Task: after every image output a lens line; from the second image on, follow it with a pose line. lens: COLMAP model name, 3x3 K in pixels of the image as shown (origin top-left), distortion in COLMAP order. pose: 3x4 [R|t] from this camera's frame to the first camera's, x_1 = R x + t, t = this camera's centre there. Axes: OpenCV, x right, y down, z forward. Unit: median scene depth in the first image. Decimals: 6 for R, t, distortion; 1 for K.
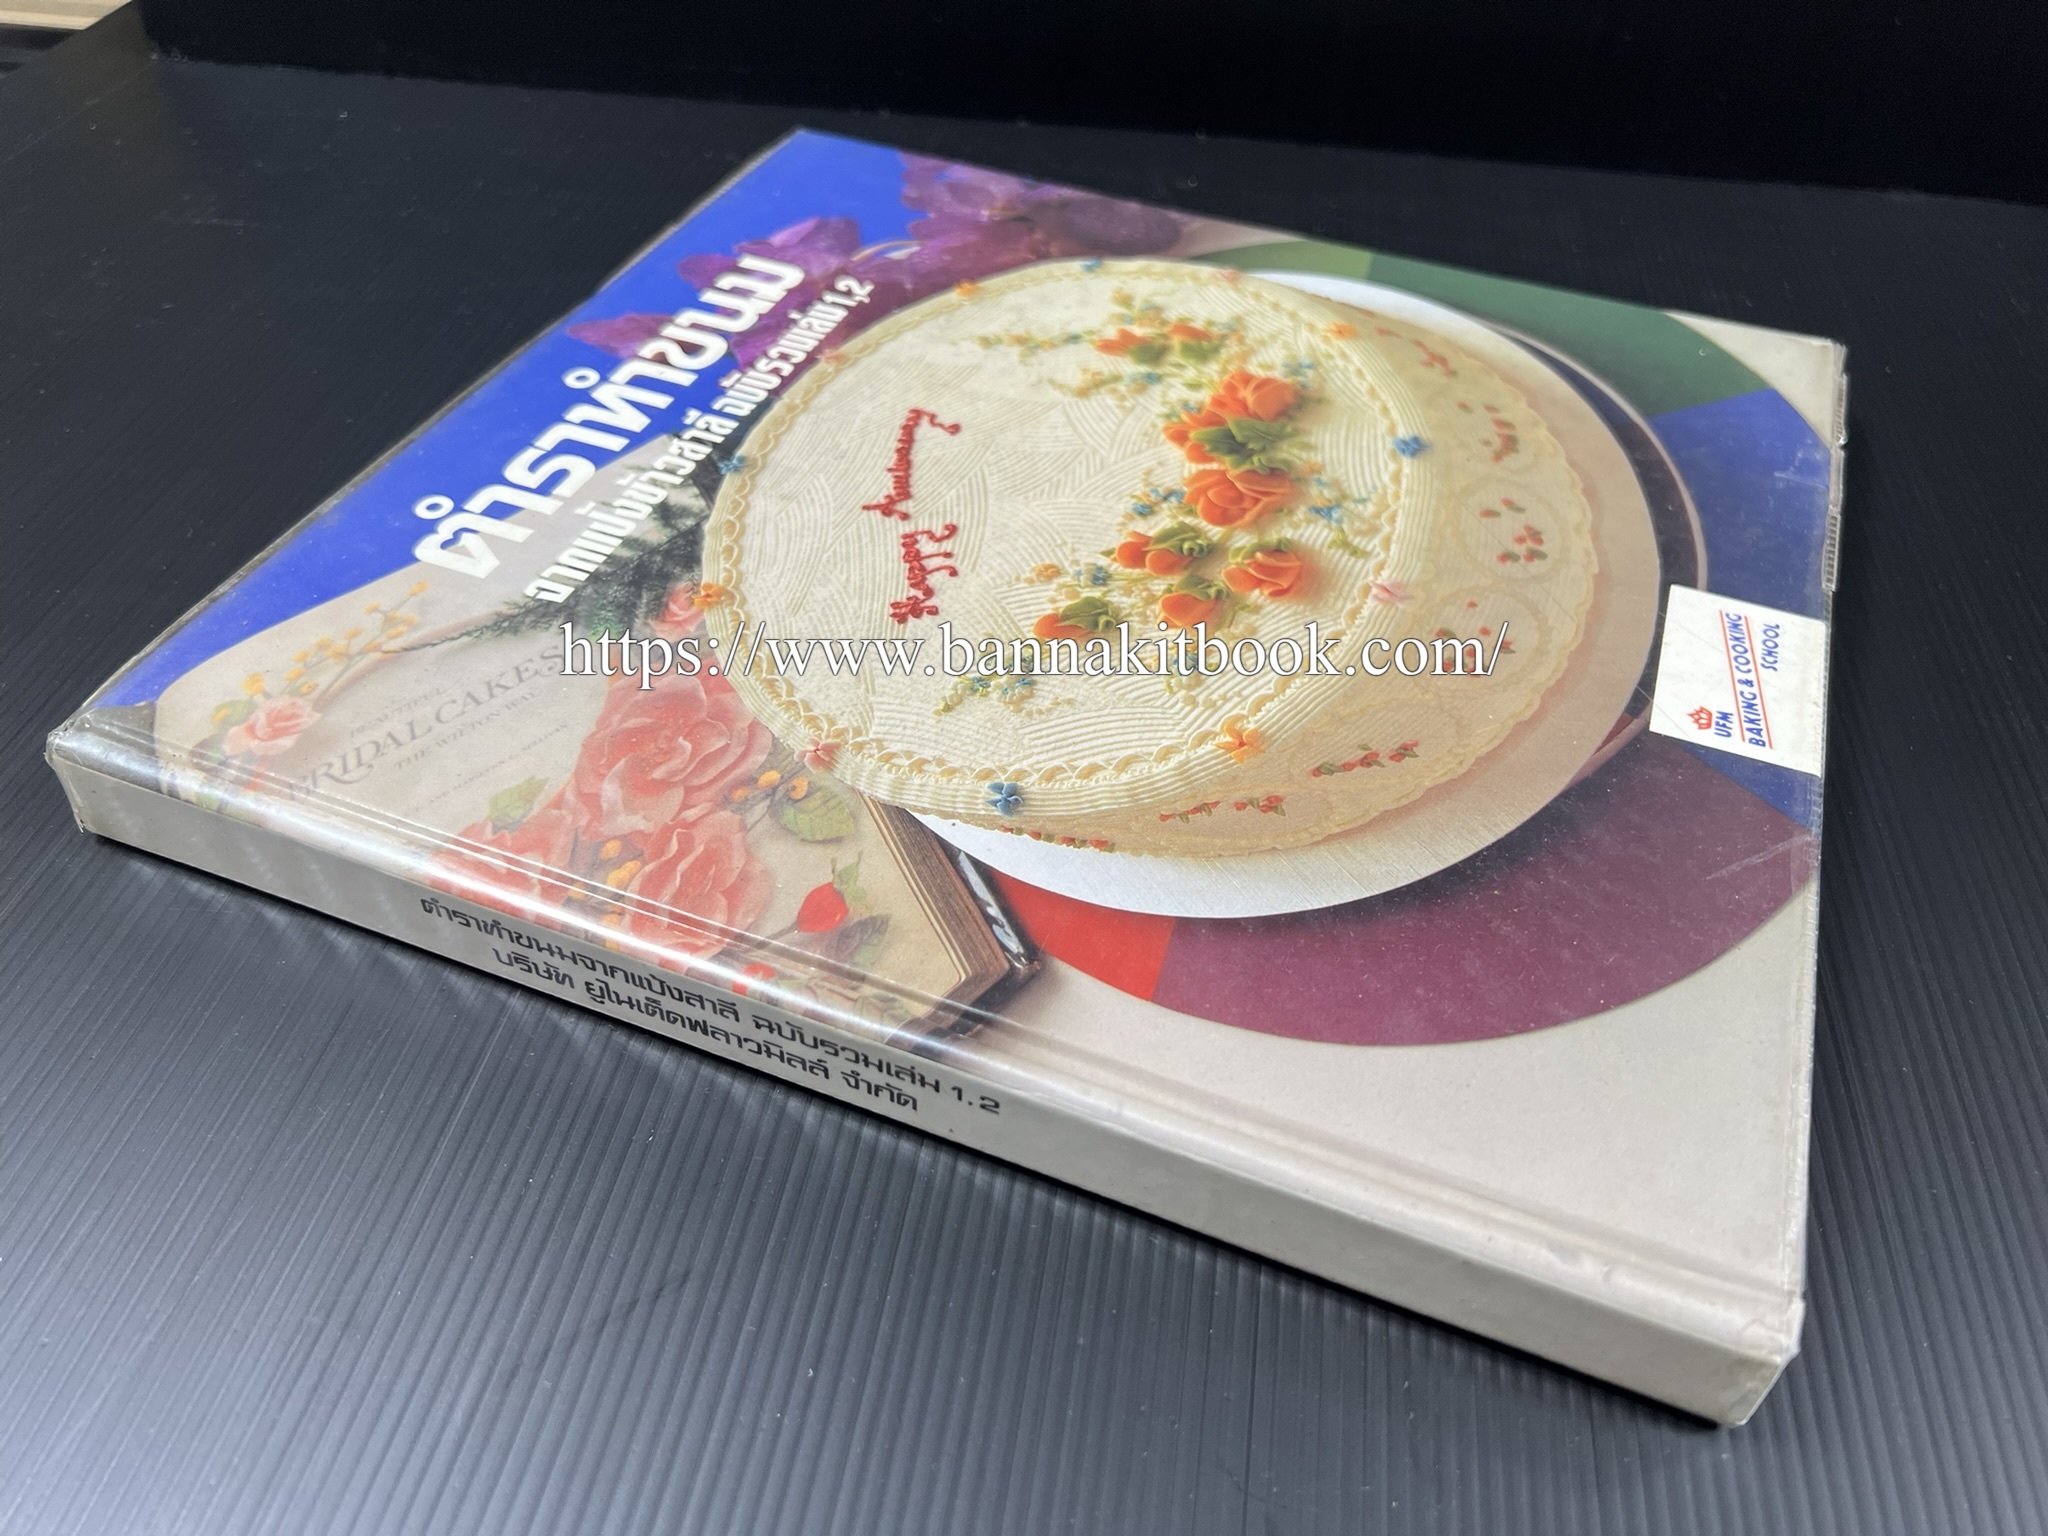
lens RADIAL K [[1544.3, 0, 1033.7], [0, 1544.3, 807.8], [0, 0, 1]] dist [0.168271, -0.489540]
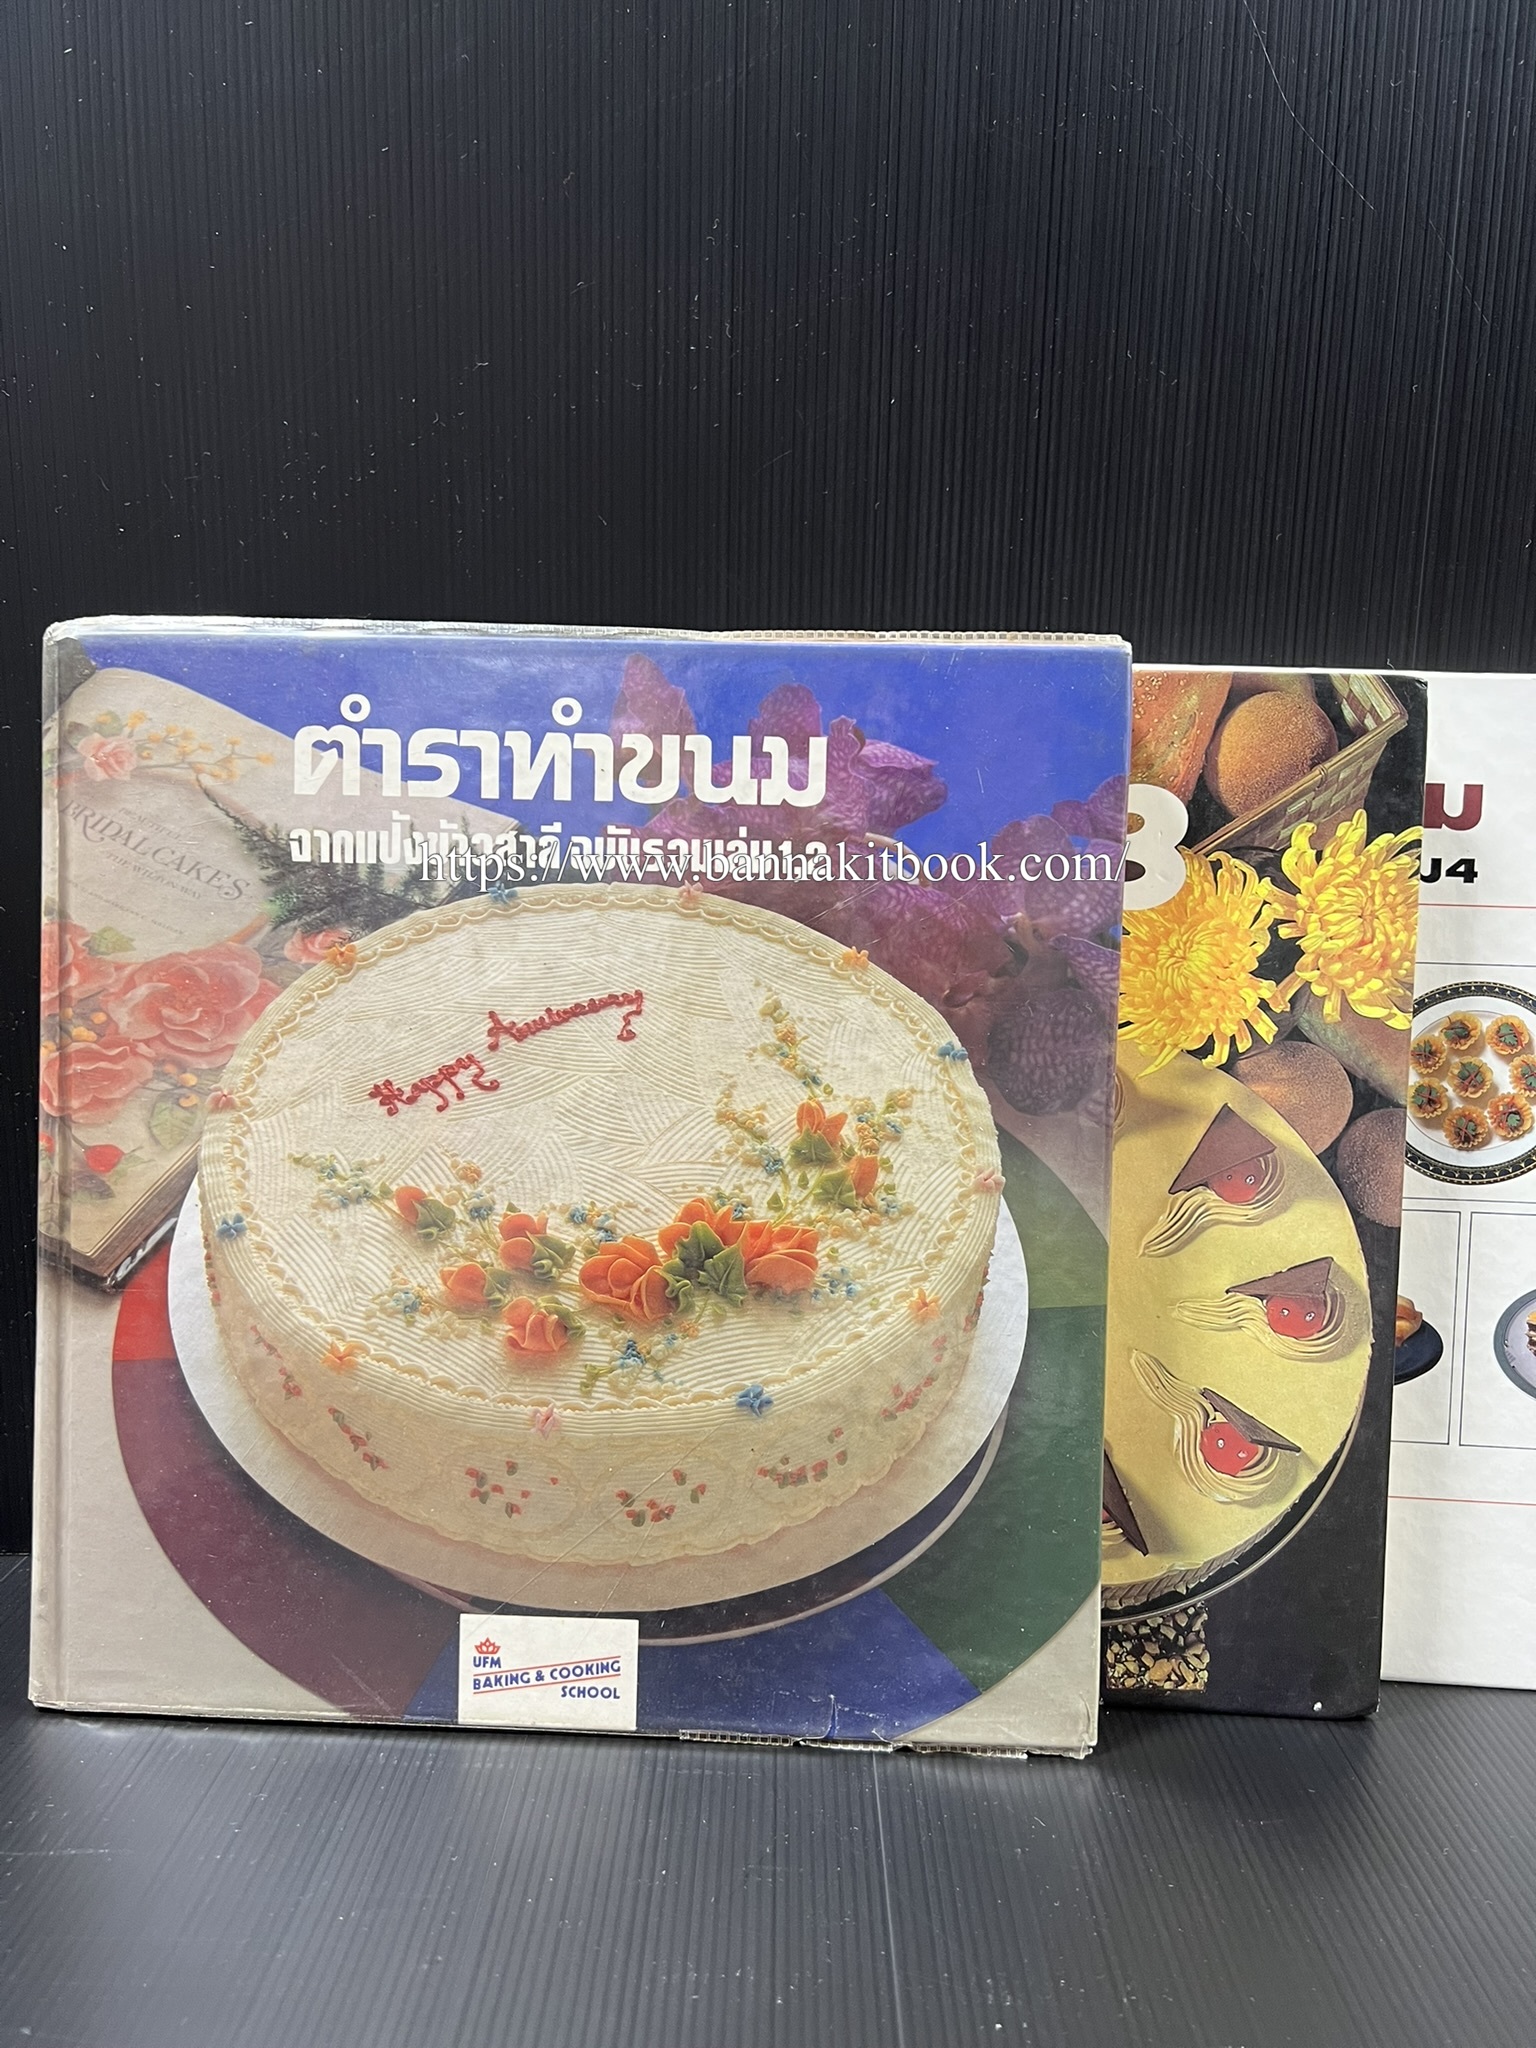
lens RADIAL K [[1544.3, 0, 768.0], [0, 1544.3, 1024.0], [0, 0, 1]] dist [0.168271, -0.489540]
pose [[0.333503, 0.942606, -0.016424, -0.004624], [-0.638651, 0.238707, 0.731535, -1.287196], [0.693470, -0.233480, 0.681606, 0.299748]]
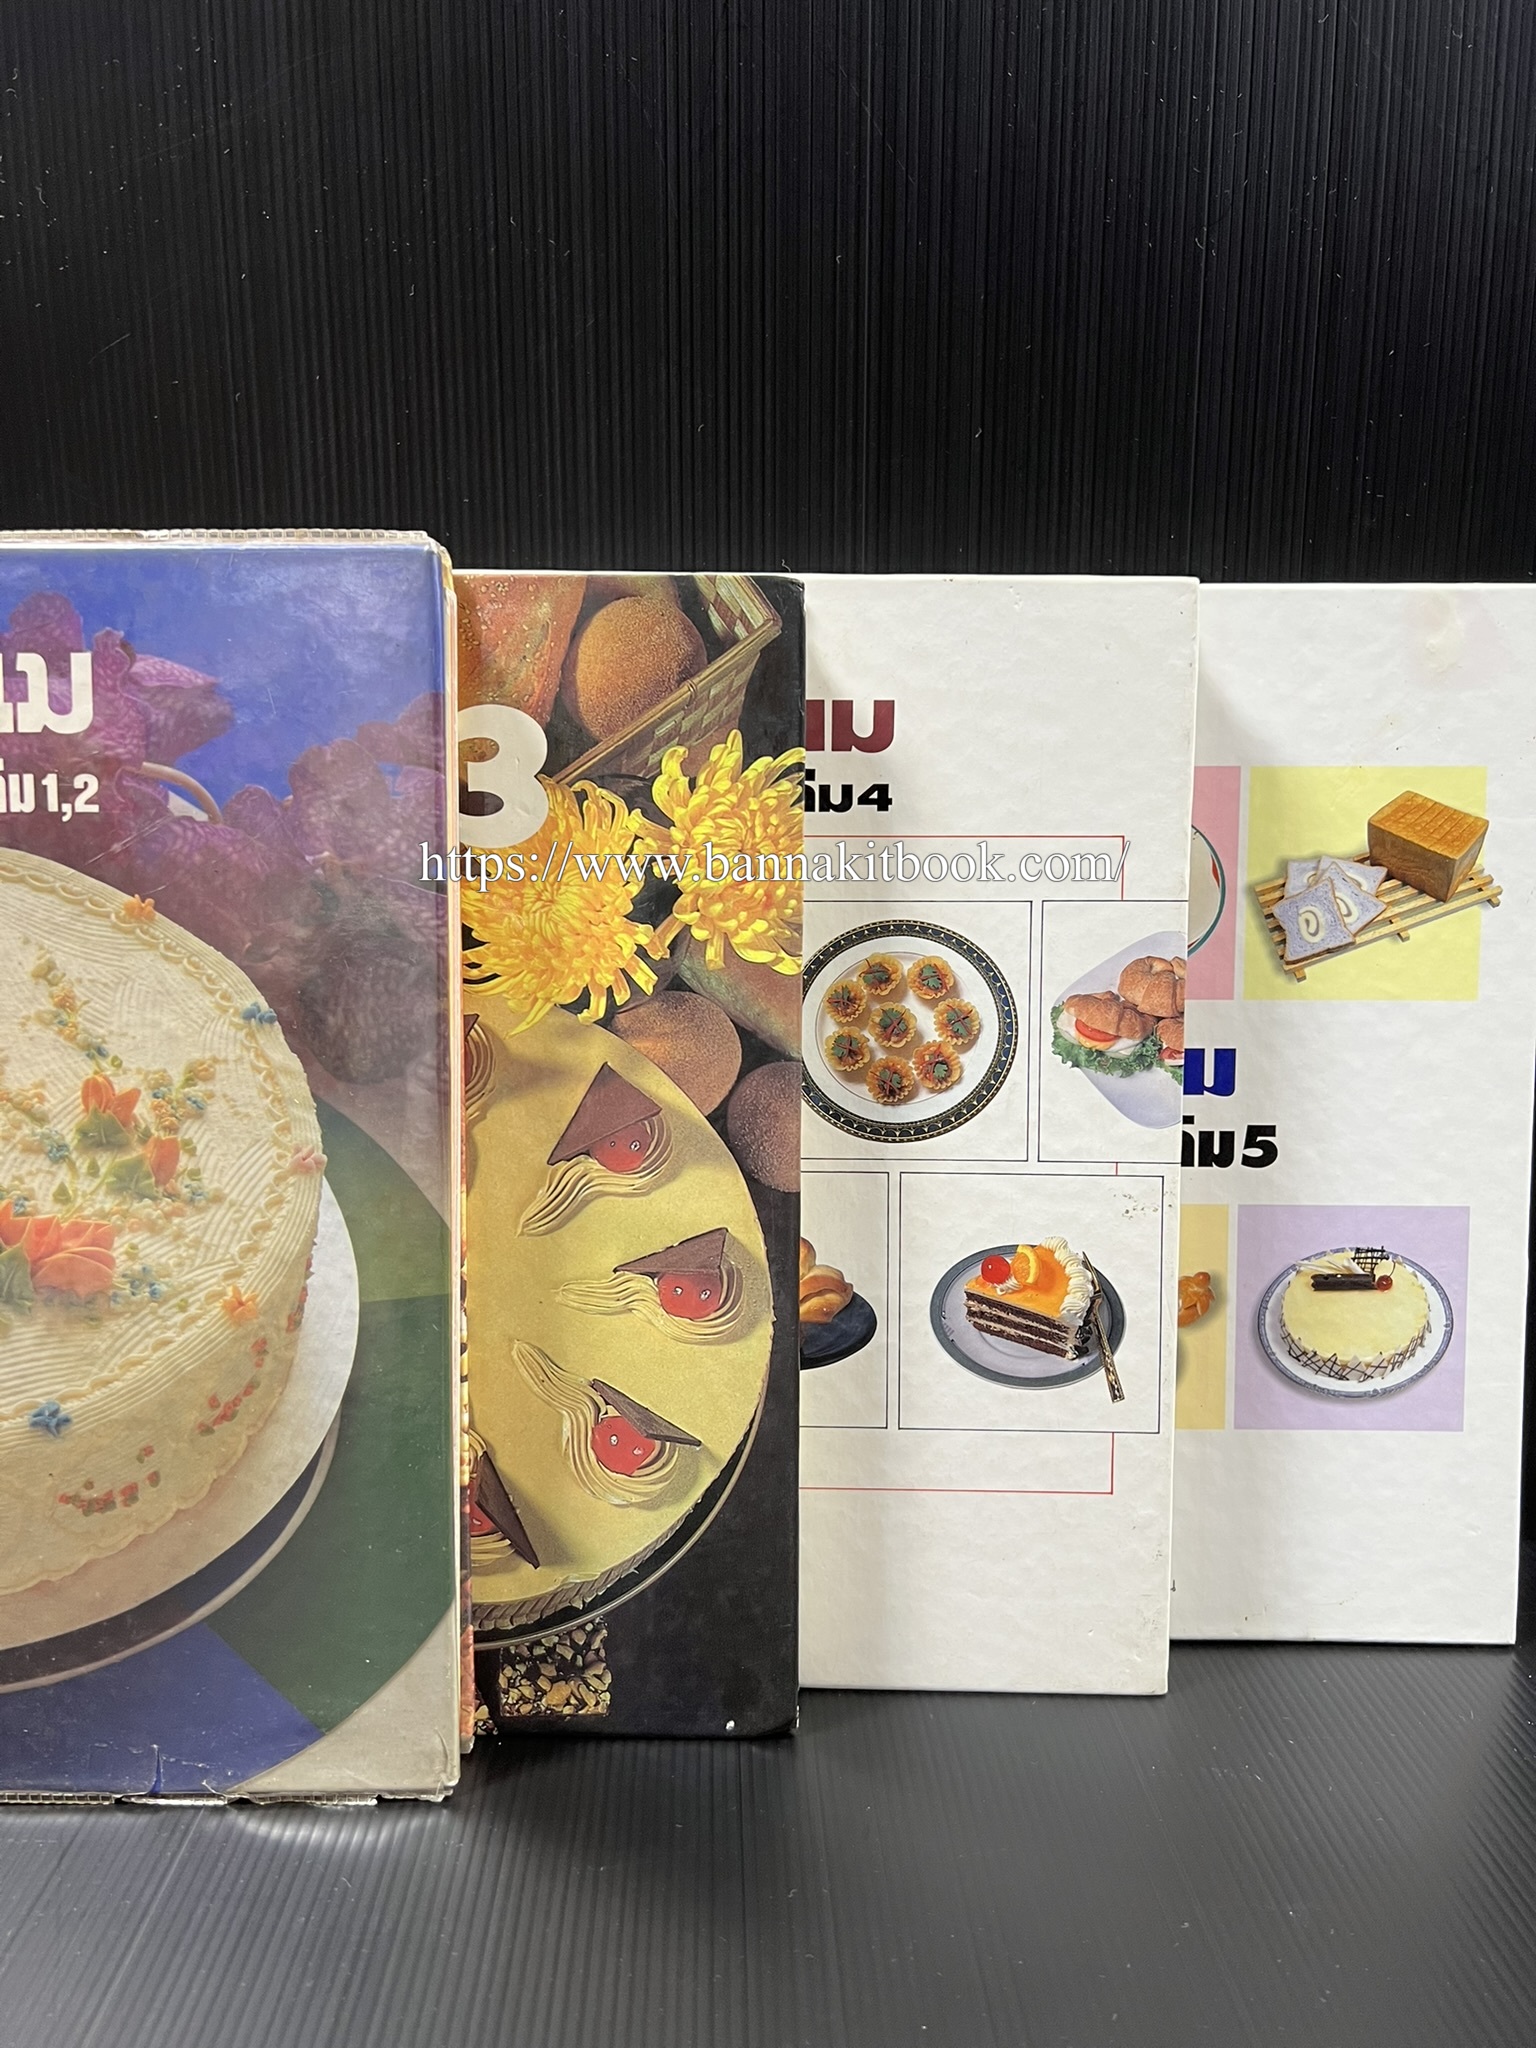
lens RADIAL K [[1544.3, 0, 768.0], [0, 1544.3, 1024.0], [0, 0, 1]] dist [0.168271, -0.489540]
pose [[0.360306, 0.932554, 0.022860, 0.160082], [-0.668723, 0.241130, 0.703325, -1.473862], [0.650376, -0.268699, 0.710501, 0.713349]]
